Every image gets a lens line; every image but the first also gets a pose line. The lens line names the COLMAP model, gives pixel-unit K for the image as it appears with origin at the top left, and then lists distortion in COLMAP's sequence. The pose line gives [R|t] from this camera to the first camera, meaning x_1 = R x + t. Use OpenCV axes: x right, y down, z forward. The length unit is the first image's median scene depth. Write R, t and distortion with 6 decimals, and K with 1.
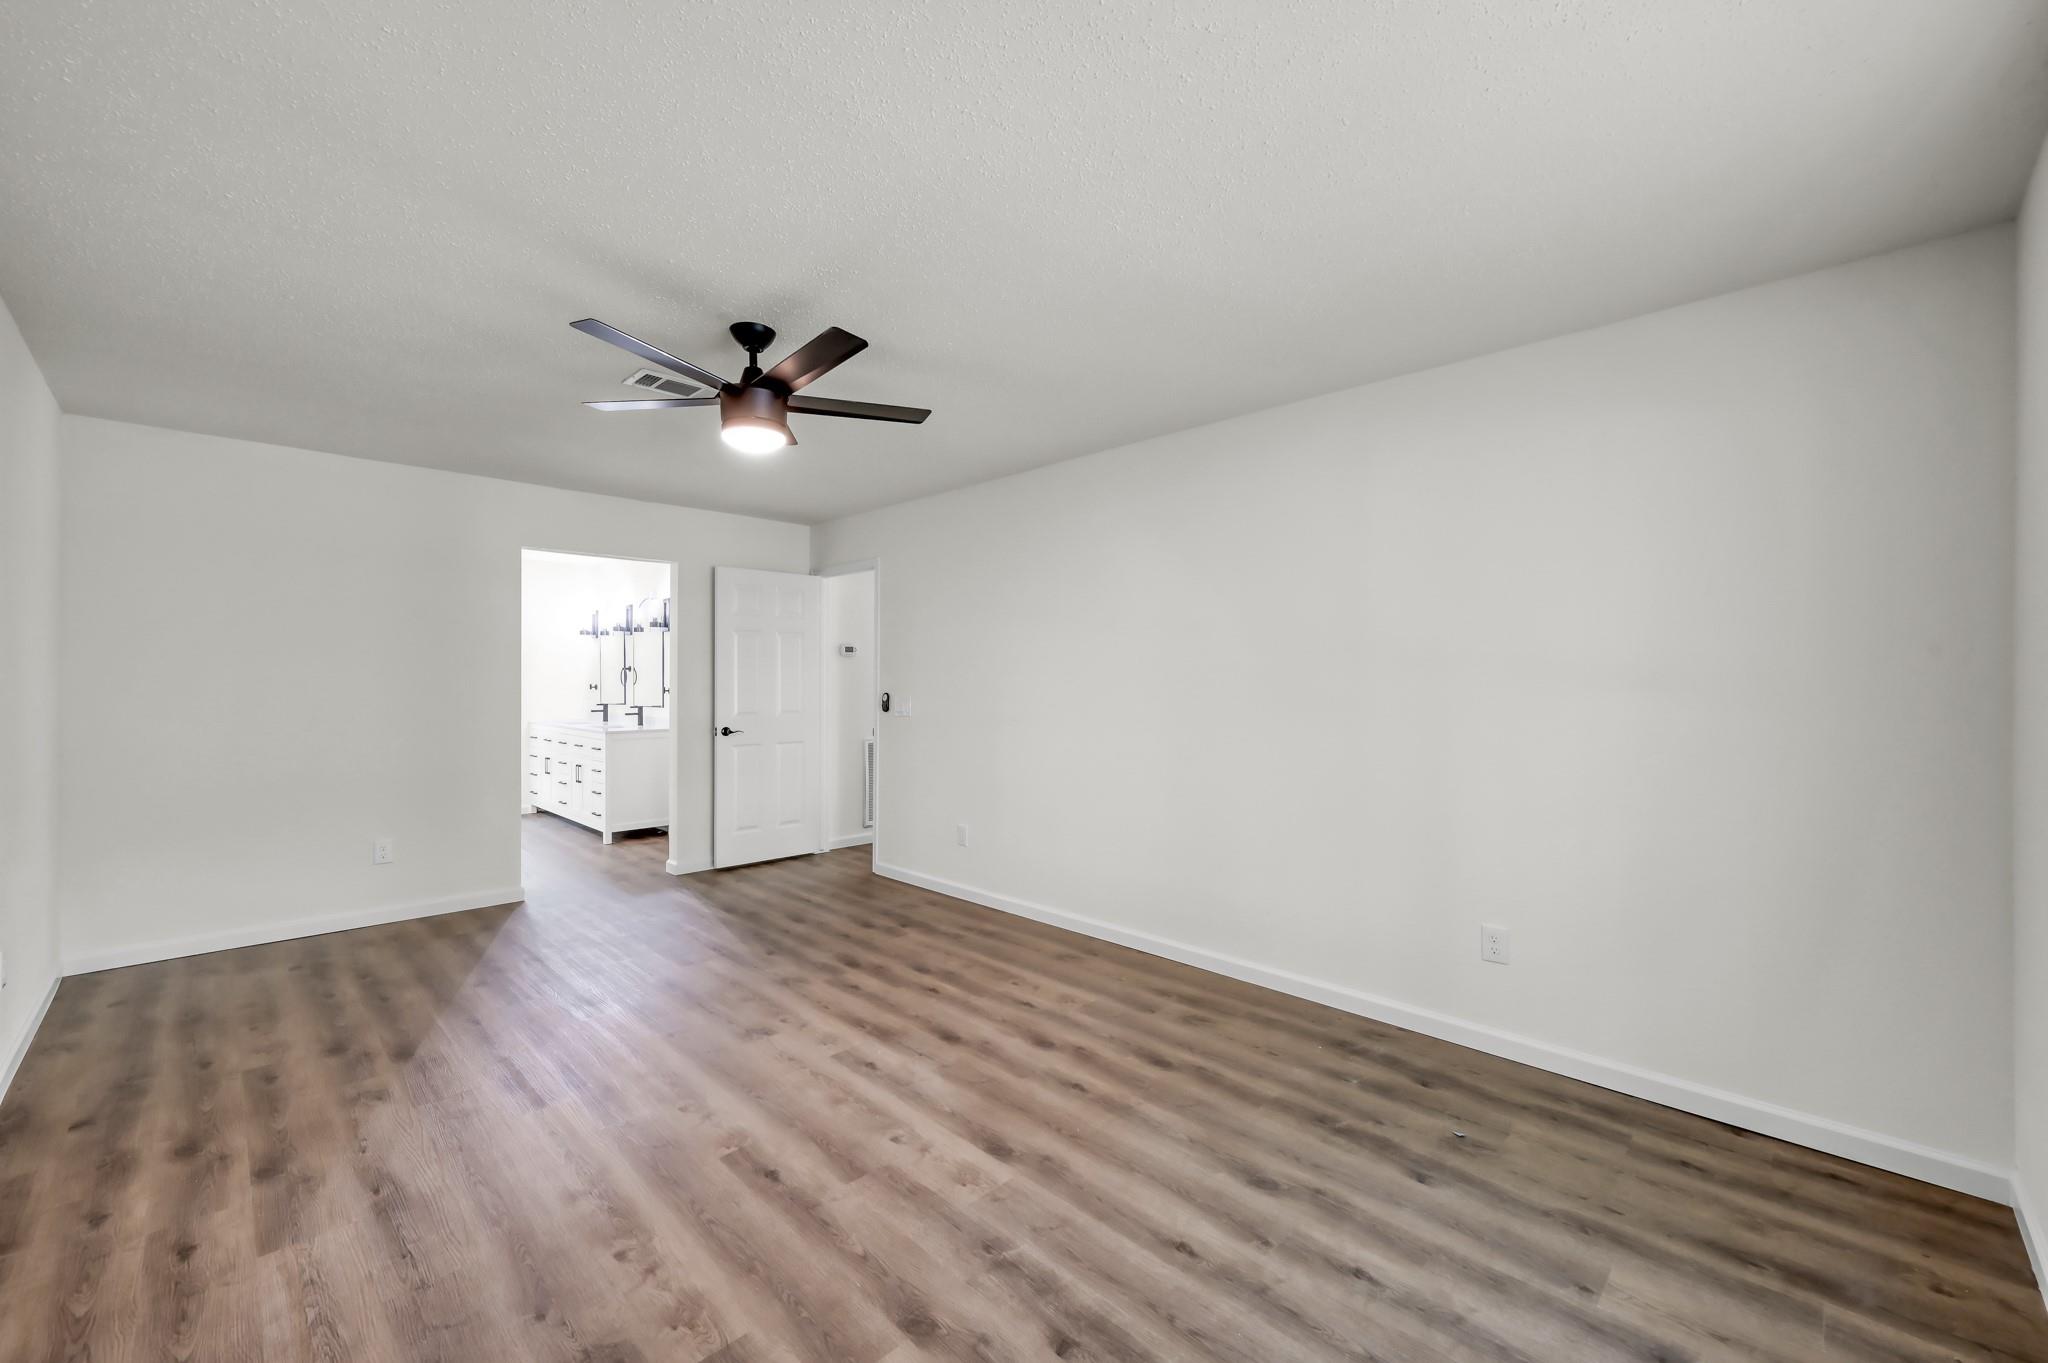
lens RADIAL K [[808.7, 0, 1024.0], [0, 808.7, 681.5], [0, 0, 1]] dist [0.012738, -0.000285]
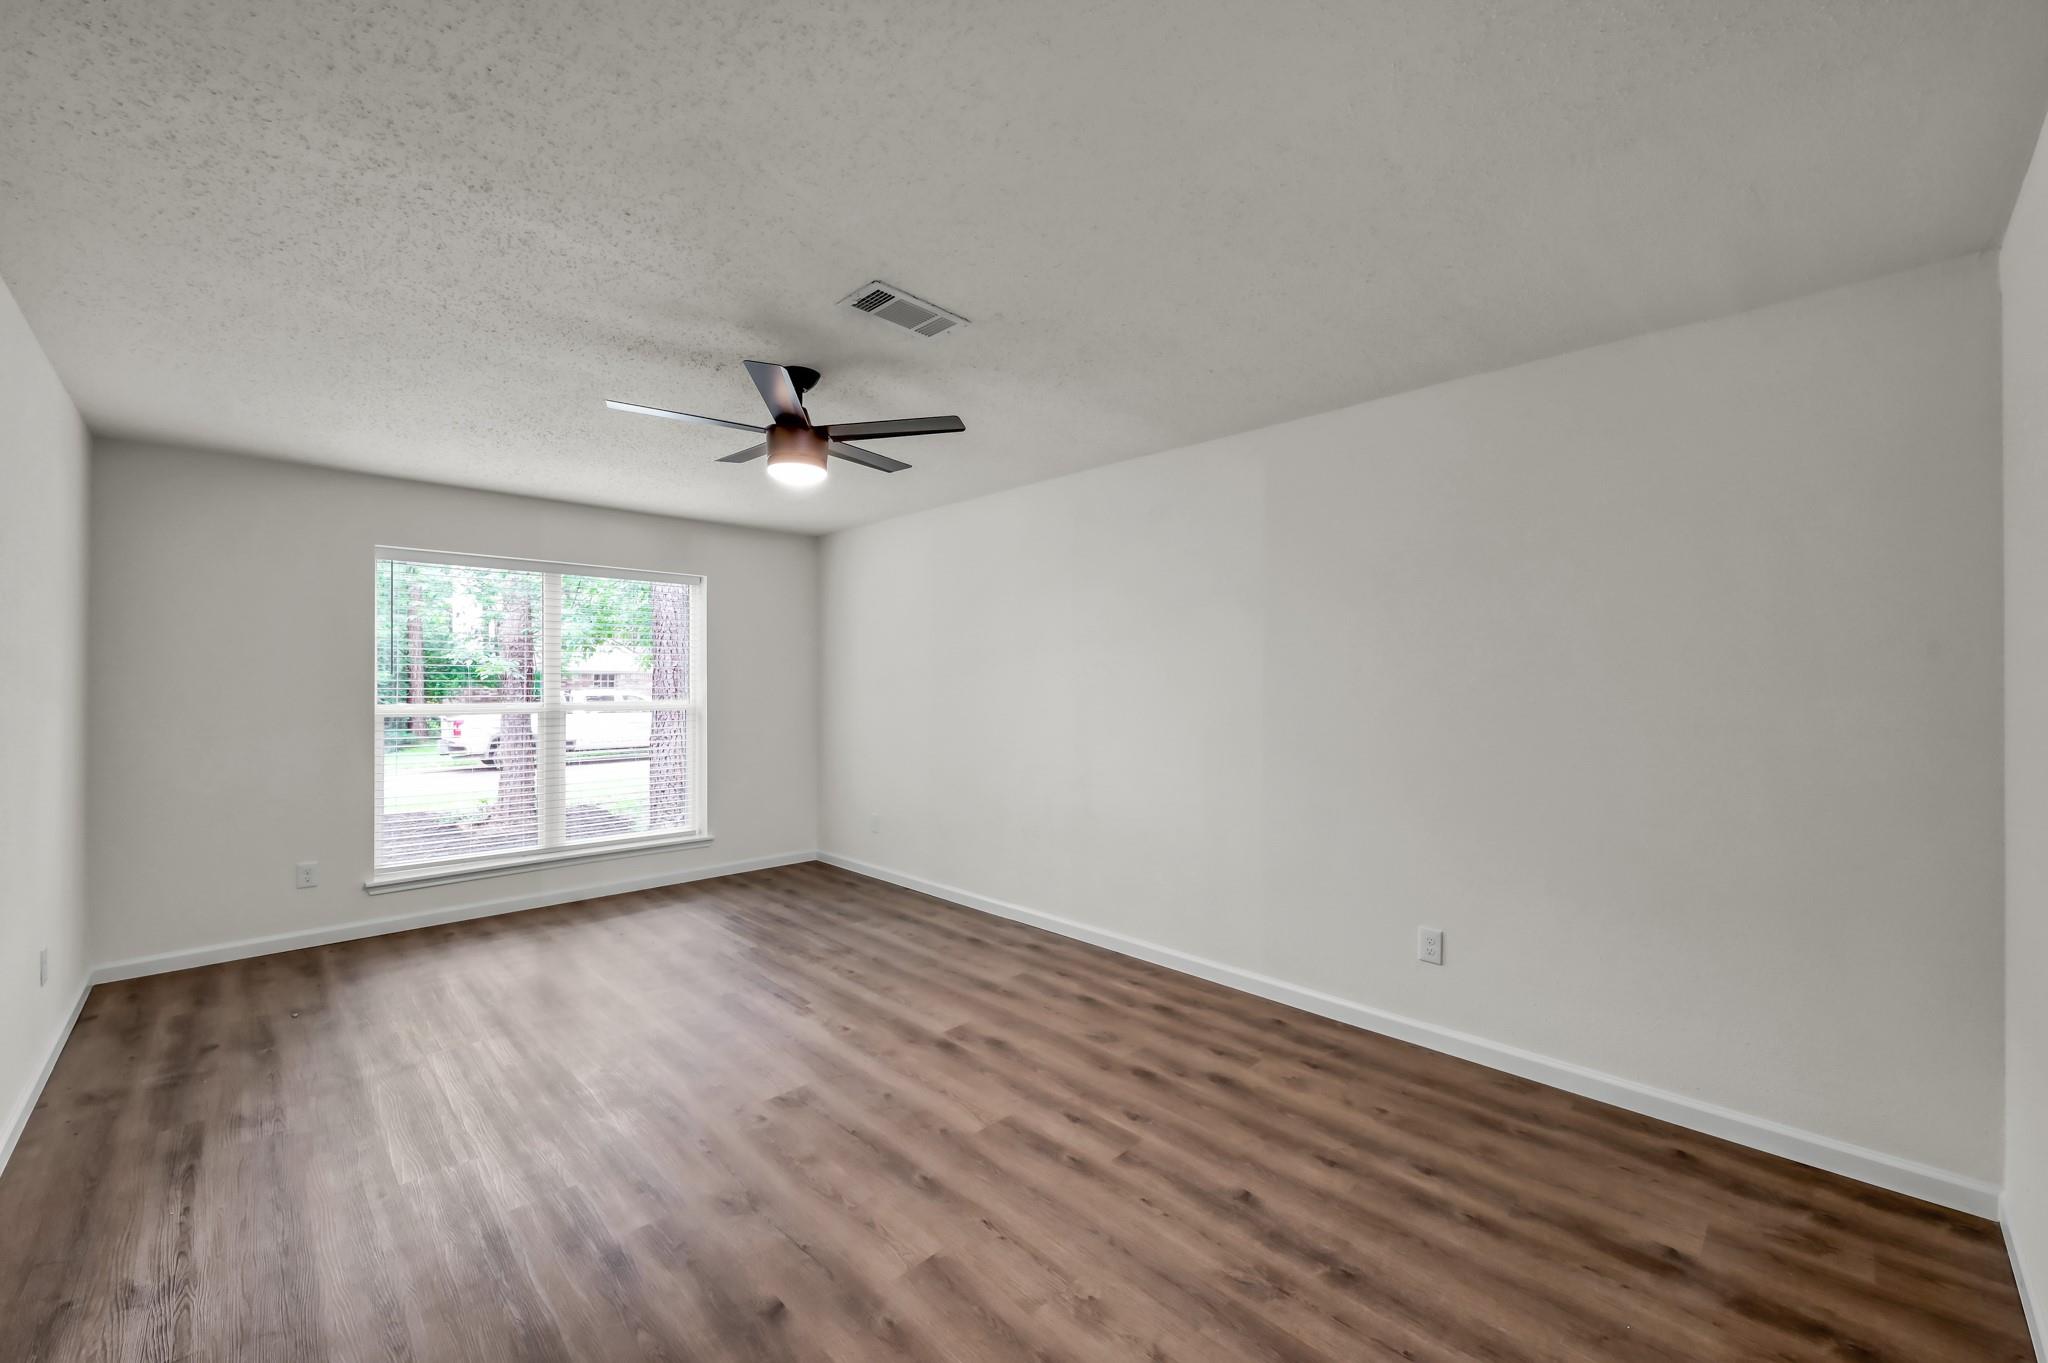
lens RADIAL K [[808.7, 0, 1024.0], [0, 808.7, 681.5], [0, 0, 1]] dist [0.012738, -0.000285]
pose [[-0.999940, 0.001829, 0.010840, -0.692527], [0.001830, 0.999998, 0.000174, -0.023893], [-0.010840, 0.000193, -0.999941, 2.203024]]
